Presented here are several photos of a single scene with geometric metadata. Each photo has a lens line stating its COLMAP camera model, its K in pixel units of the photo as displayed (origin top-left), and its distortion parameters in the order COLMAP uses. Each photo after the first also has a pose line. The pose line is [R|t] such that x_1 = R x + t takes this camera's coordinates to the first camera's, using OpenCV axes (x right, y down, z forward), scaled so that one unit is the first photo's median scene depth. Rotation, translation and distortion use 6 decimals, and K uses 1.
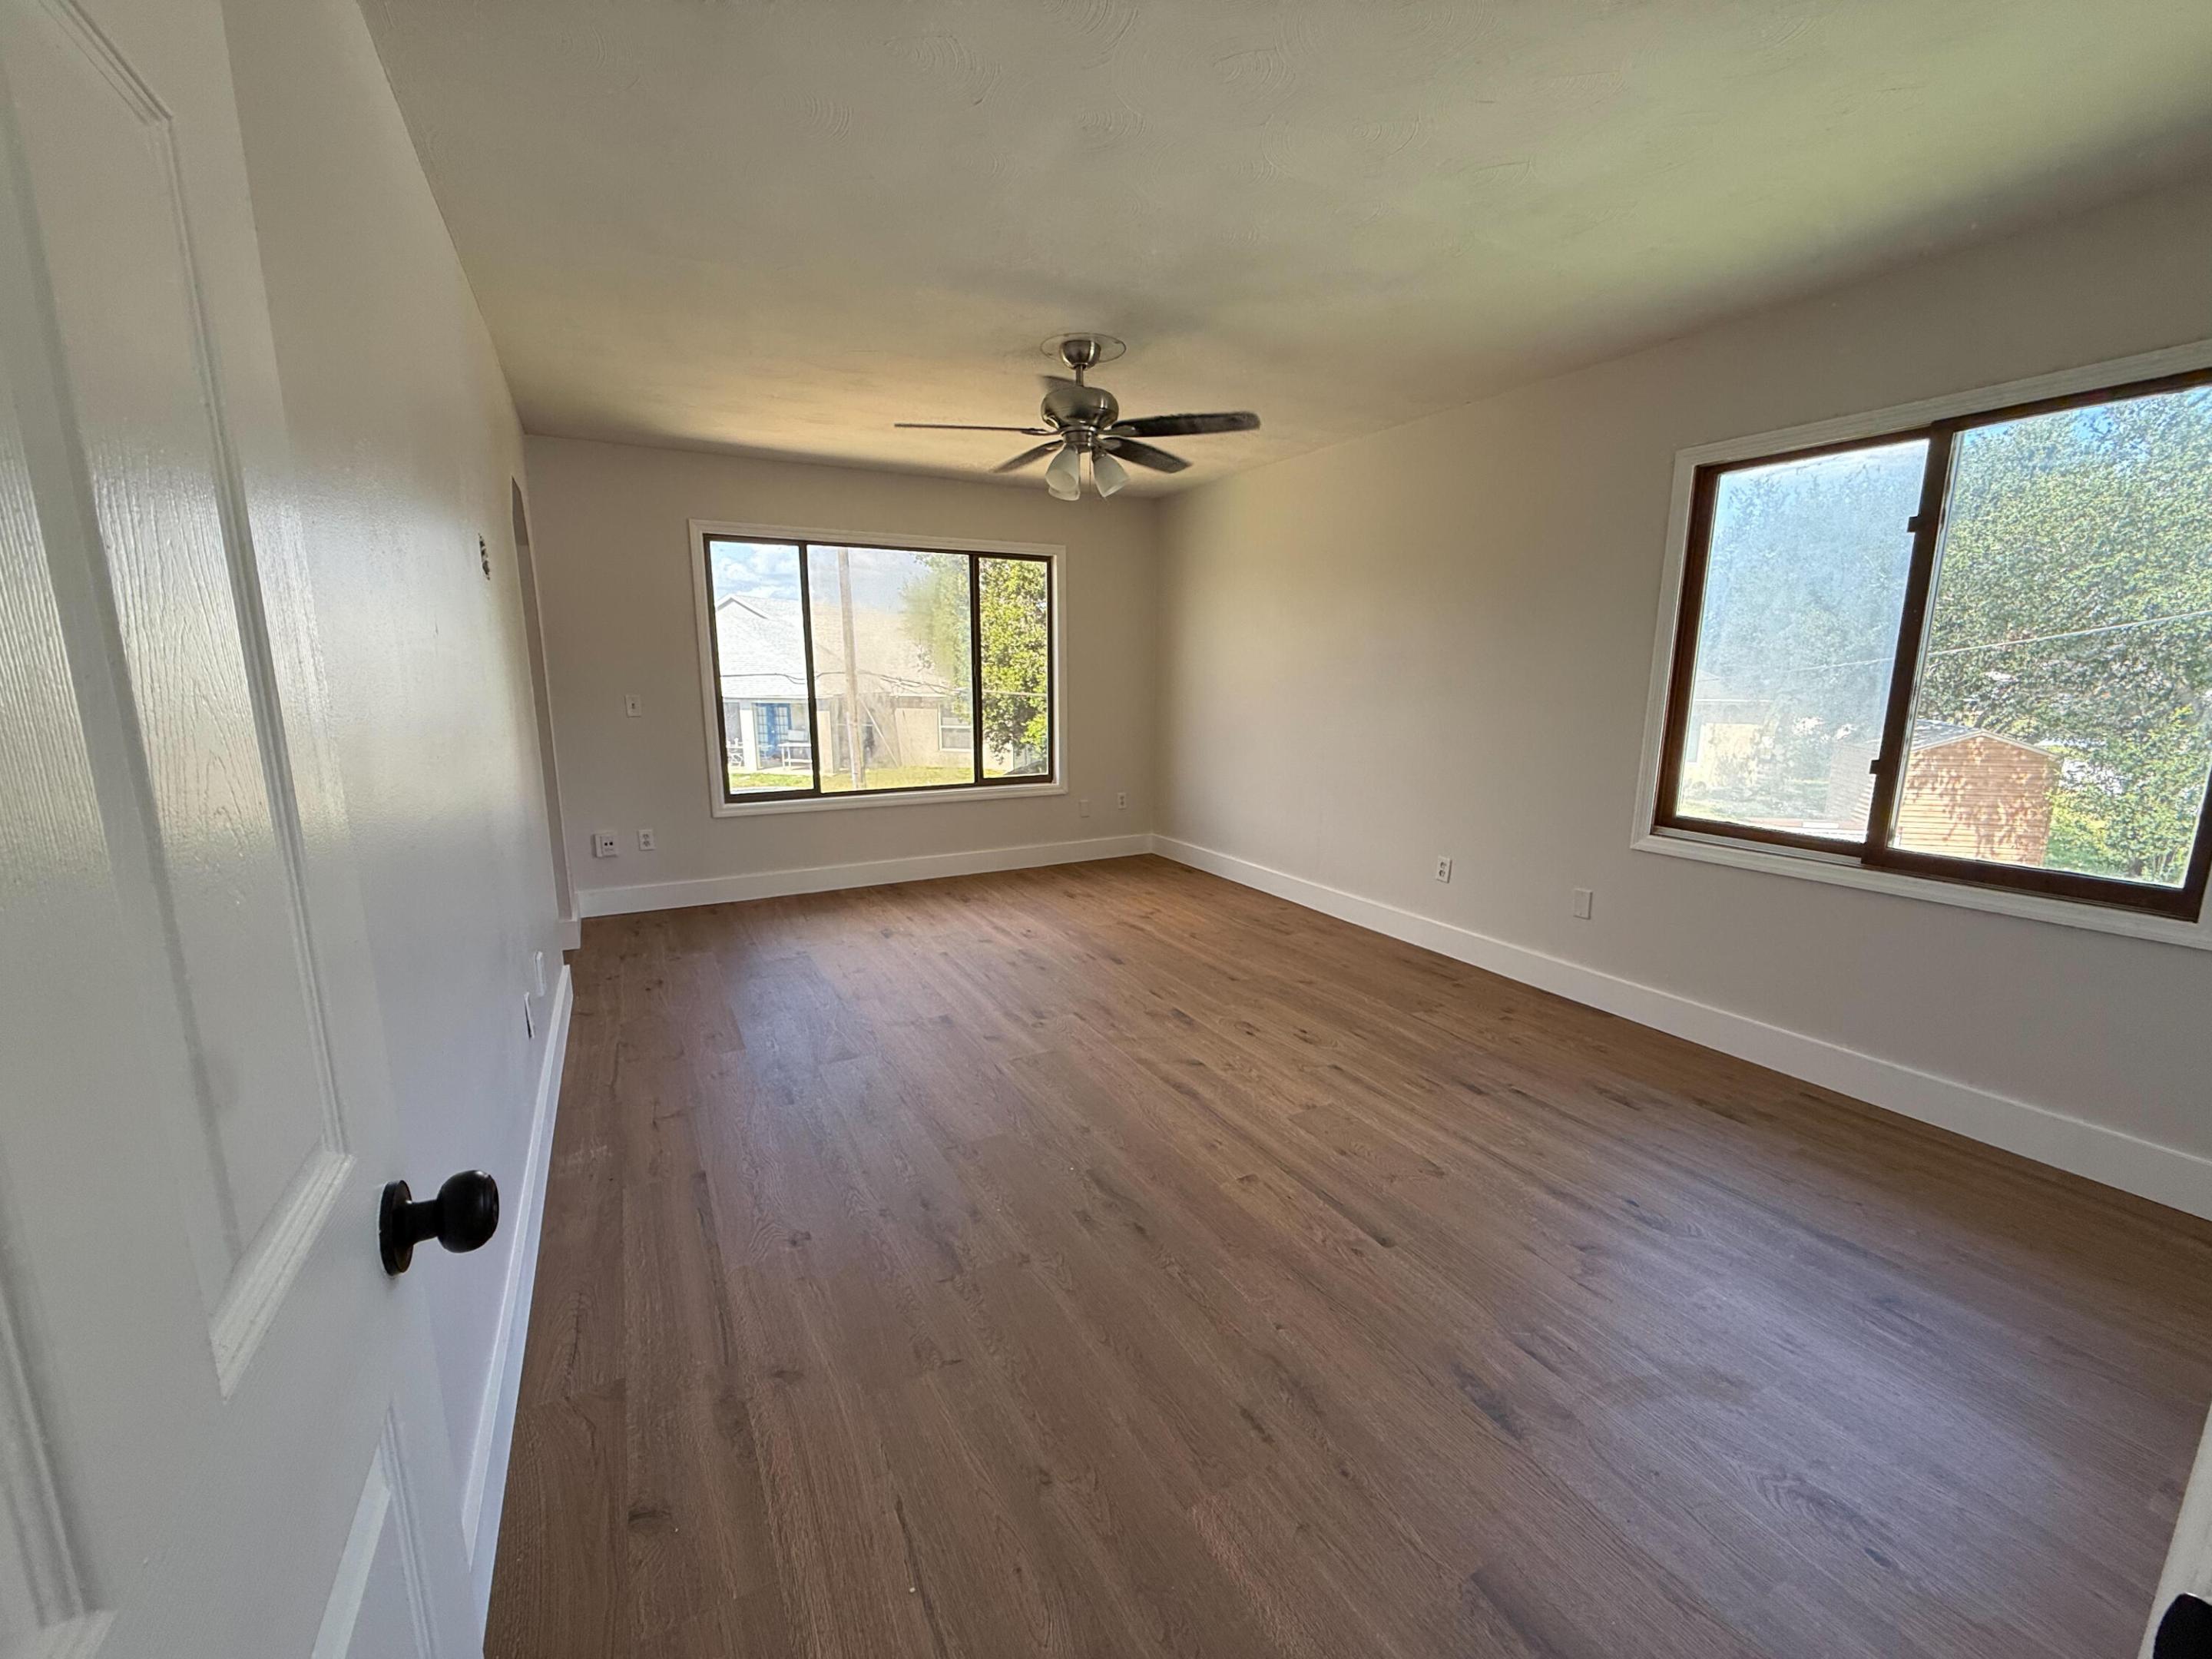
lens RADIAL K [[883.9, 0, 1102.3], [0, 883.9, 831.6], [0, 0, 1]] dist [0.001130, 0.000403]
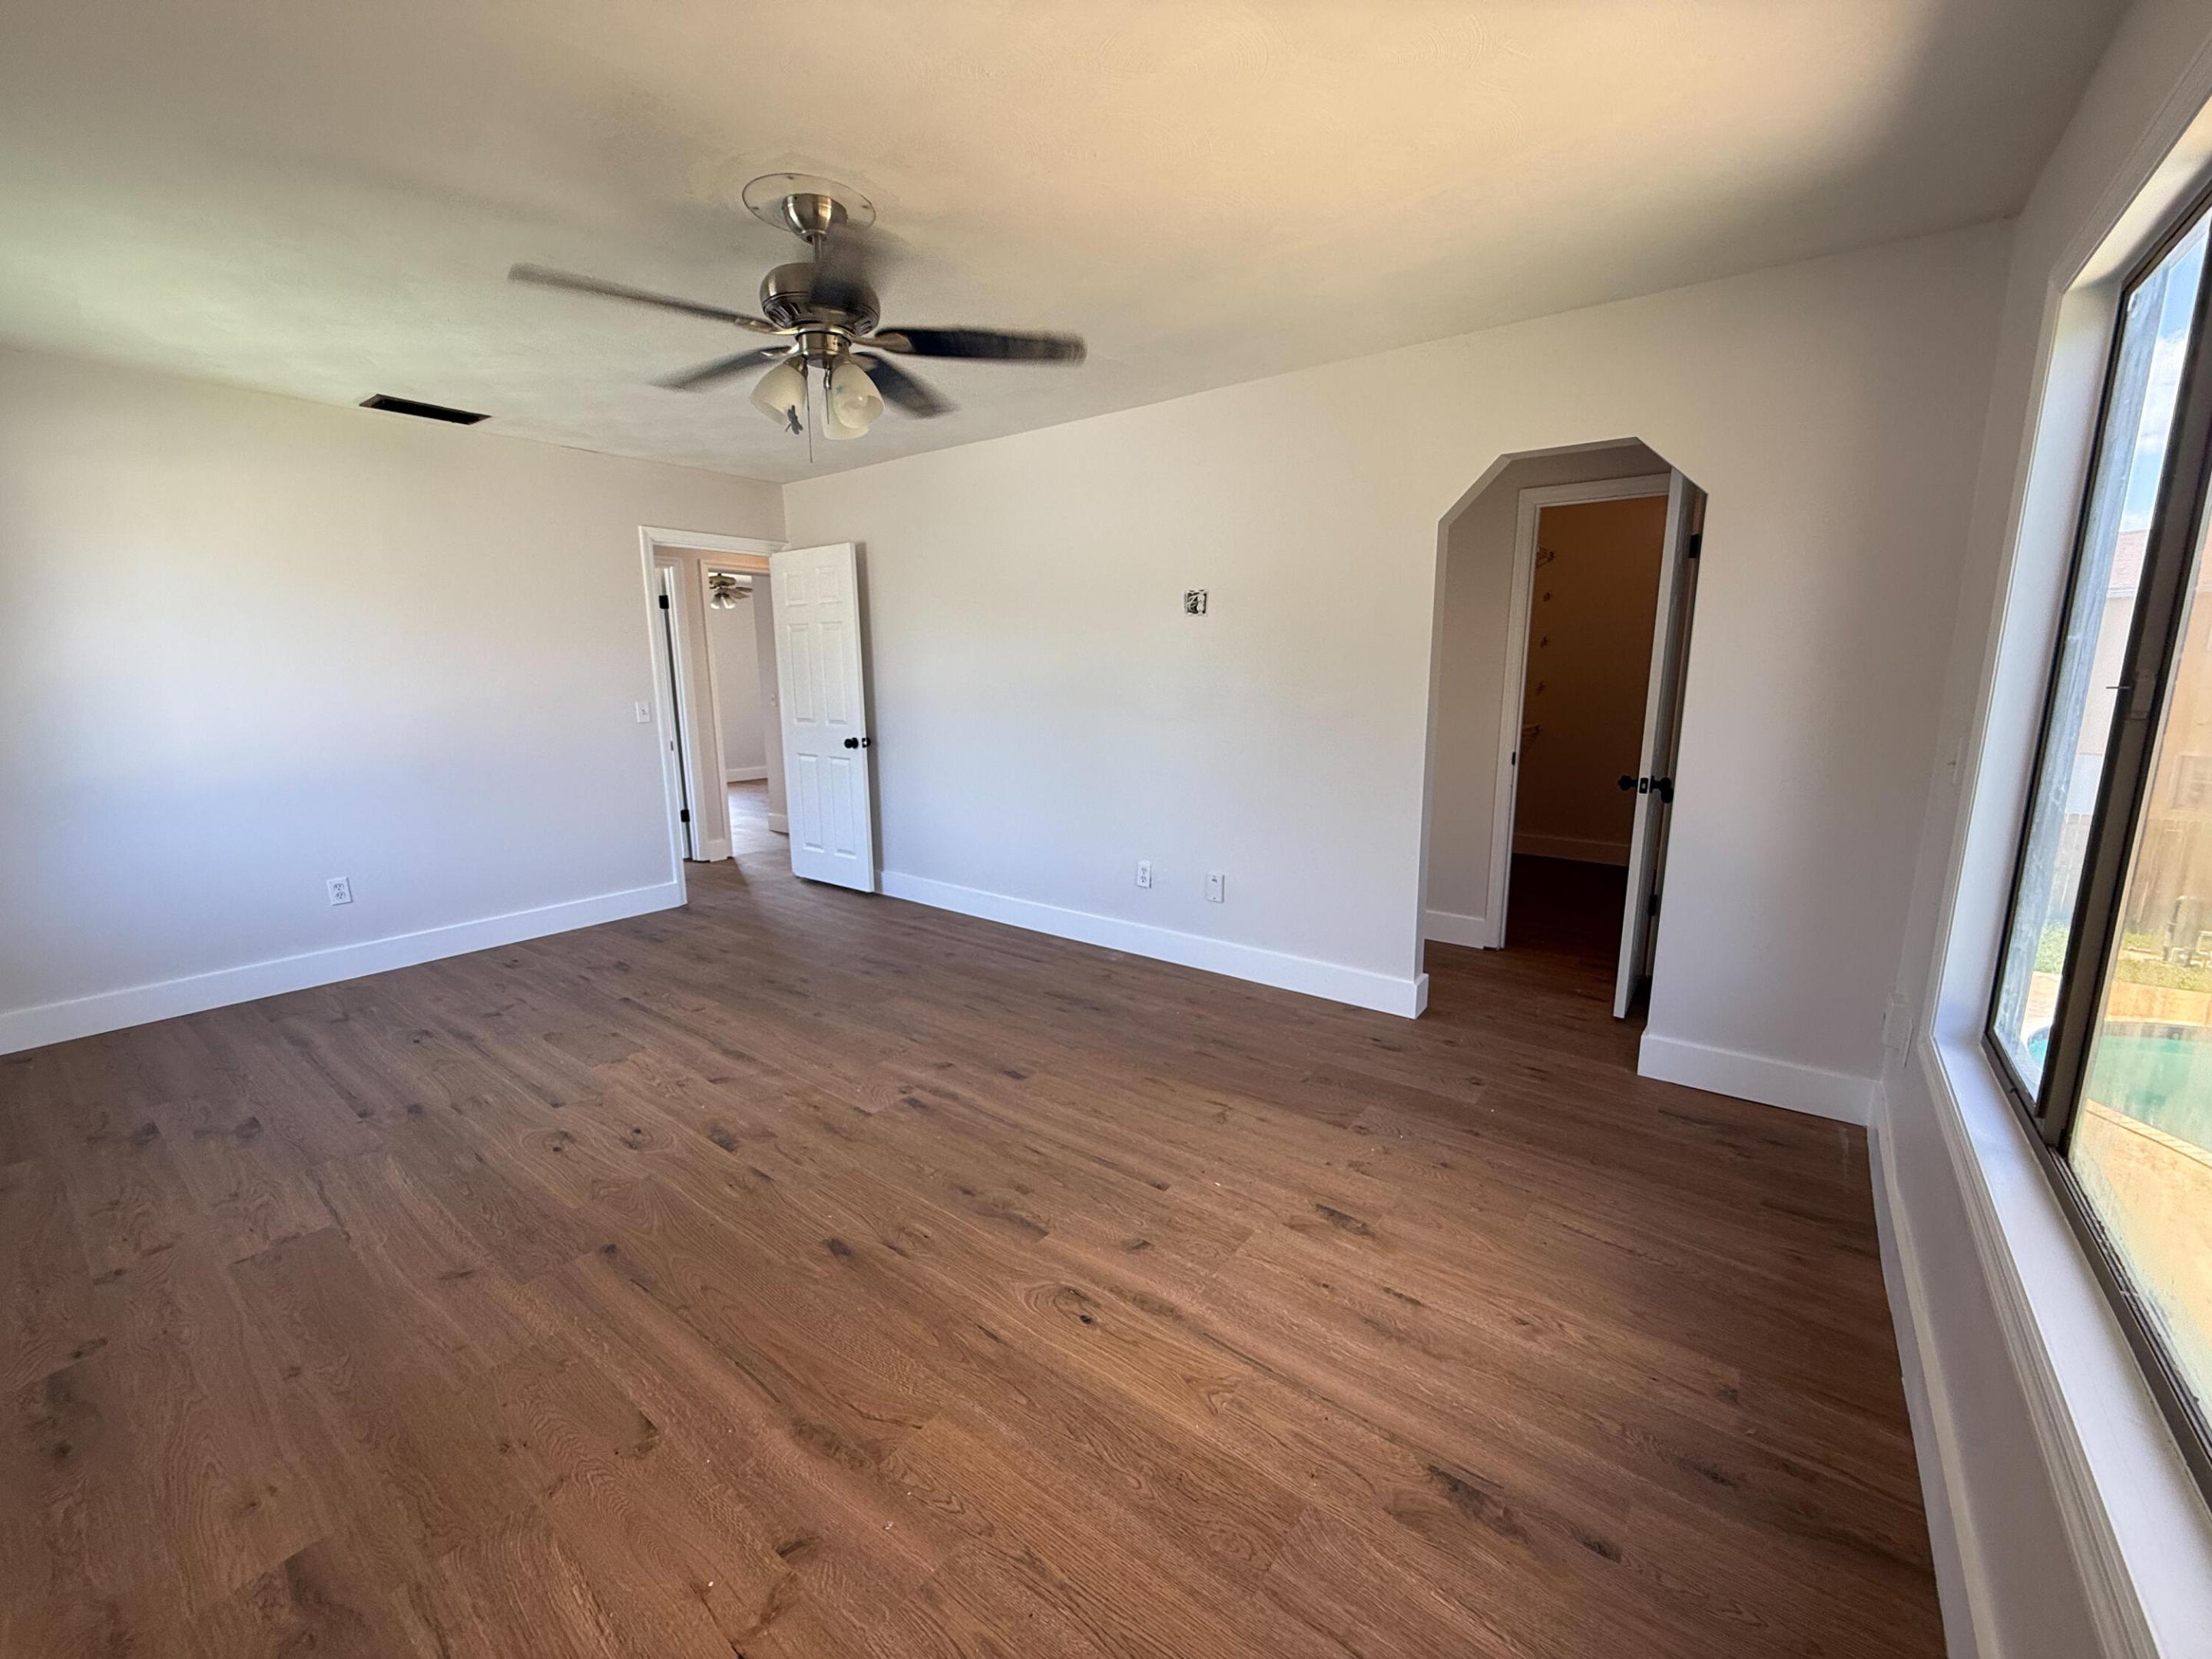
lens RADIAL K [[883.9, 0, 1102.3], [0, 883.9, 831.6], [0, 0, 1]] dist [0.001130, 0.000403]
pose [[-0.913878, 0.078260, -0.398374, 0.080350], [-0.069664, 0.936463, 0.343778, -0.342398], [0.399967, 0.341923, -0.850362, 1.798765]]
